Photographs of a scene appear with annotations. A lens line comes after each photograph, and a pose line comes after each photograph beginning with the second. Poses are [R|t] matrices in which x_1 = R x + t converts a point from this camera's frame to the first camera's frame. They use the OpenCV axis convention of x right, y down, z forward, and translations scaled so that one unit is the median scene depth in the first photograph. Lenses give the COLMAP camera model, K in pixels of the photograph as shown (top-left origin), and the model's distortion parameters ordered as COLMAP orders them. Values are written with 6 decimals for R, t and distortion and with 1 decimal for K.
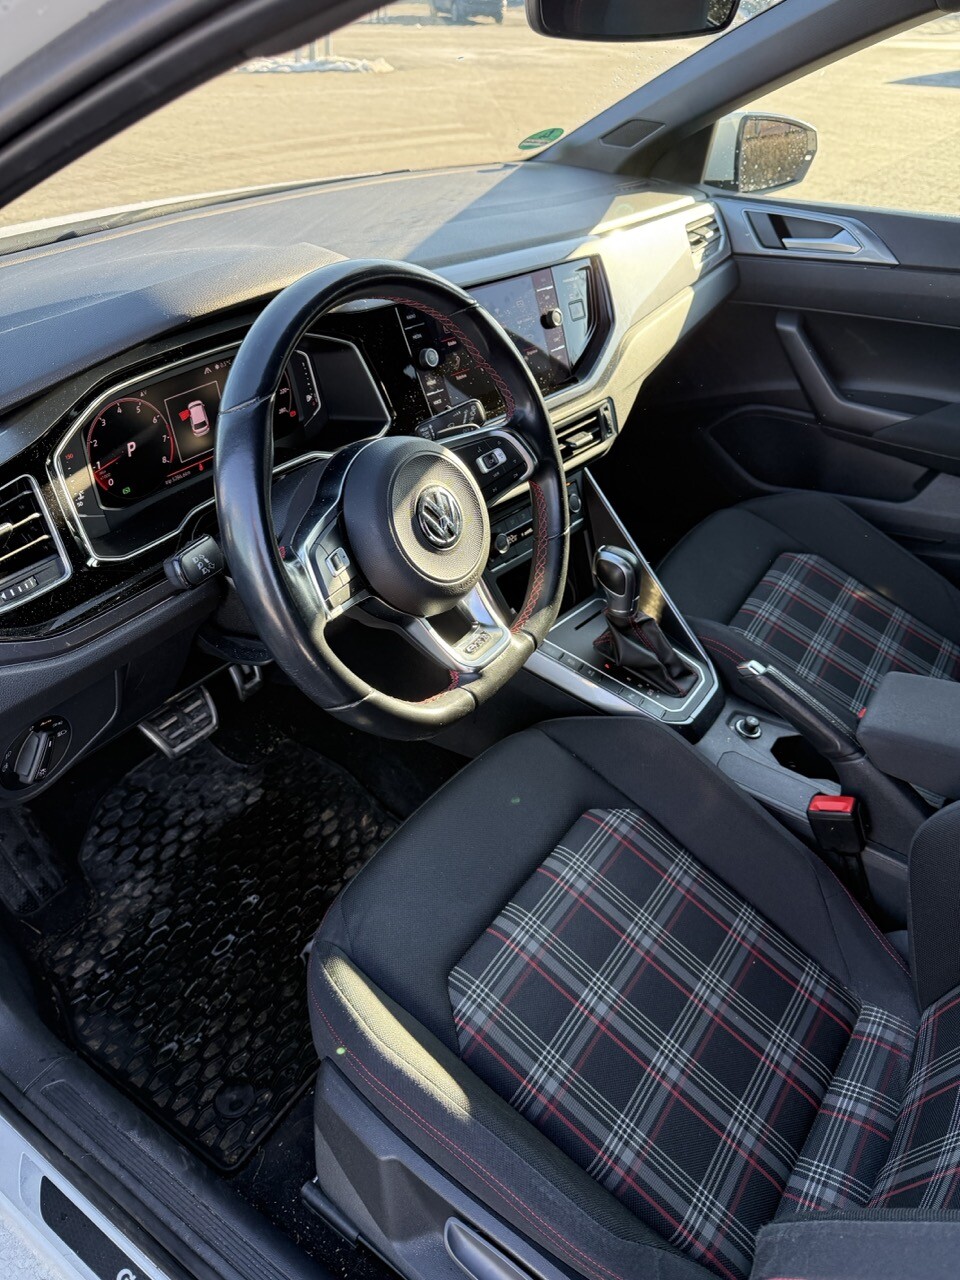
lens RADIAL K [[913.9, 0, 468.4], [0, 913.9, 633.0], [0, 0, 1]] dist [0.020994, -0.024361]
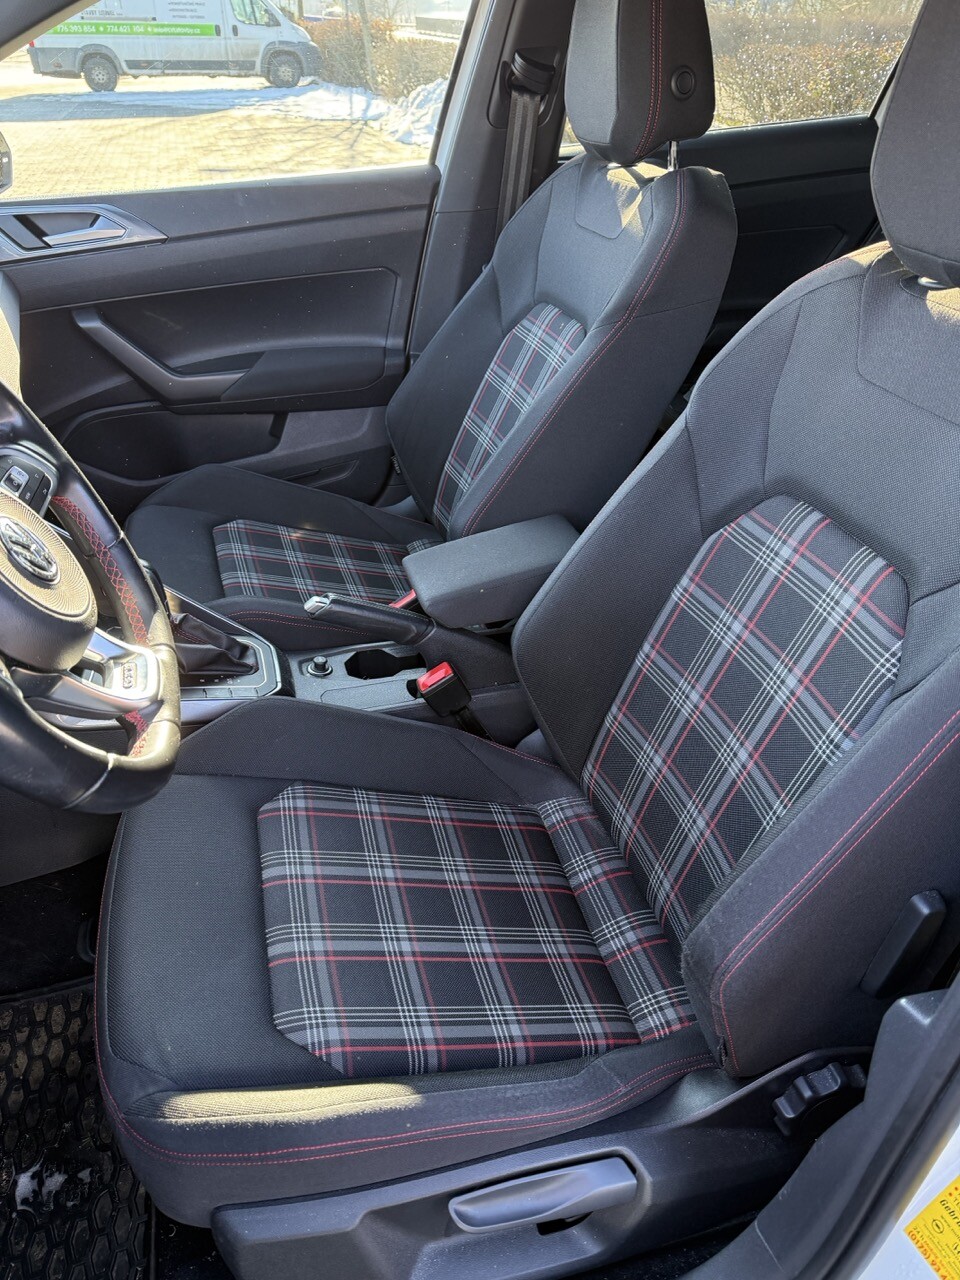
lens RADIAL K [[913.9, 0, 474.2], [0, 913.9, 646.3], [0, 0, 1]] dist [0.020994, -0.024361]
pose [[0.634511, -0.450426, 0.628102, -0.277123], [0.465269, 0.871501, 0.154956, 0.004794], [-0.617187, 0.193915, 0.762546, 0.127796]]
